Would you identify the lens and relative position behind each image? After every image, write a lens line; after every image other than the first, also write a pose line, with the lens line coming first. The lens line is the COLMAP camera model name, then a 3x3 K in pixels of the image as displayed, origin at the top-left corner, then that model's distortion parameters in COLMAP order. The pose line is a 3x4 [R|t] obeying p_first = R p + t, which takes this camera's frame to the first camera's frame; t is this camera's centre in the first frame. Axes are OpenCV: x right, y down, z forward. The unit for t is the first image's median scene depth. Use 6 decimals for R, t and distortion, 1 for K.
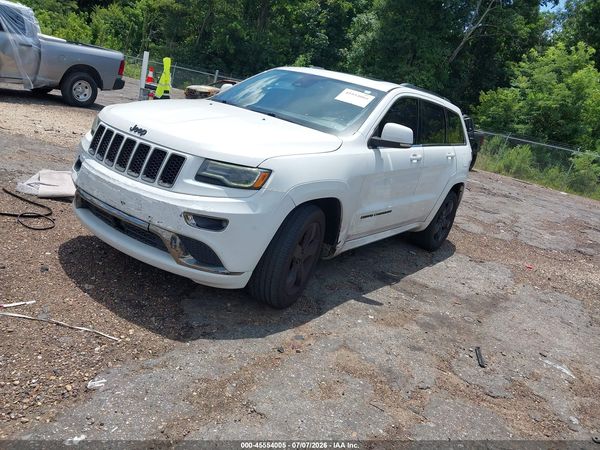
lens RADIAL K [[491.0, 0, 300.0], [0, 491.0, 225.0], [0, 0, 1]] dist [0.017736, -0.001353]
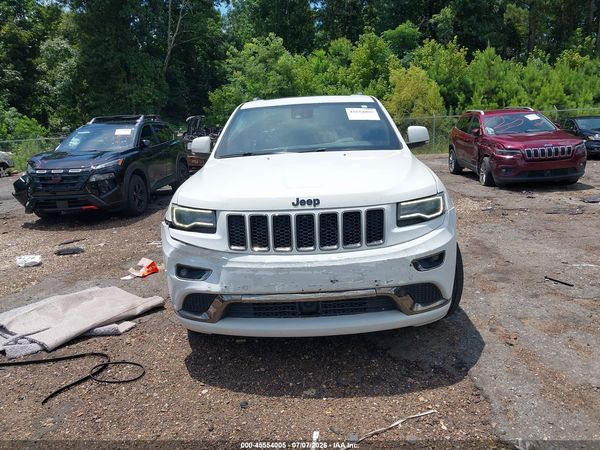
lens RADIAL K [[491.0, 0, 300.0], [0, 491.0, 225.0], [0, 0, 1]] dist [0.017736, -0.001353]
pose [[0.789015, -0.359698, 0.498069, -0.797651], [0.366547, 0.926207, 0.088227, -0.236702], [-0.493050, 0.112953, 0.862637, 0.235620]]
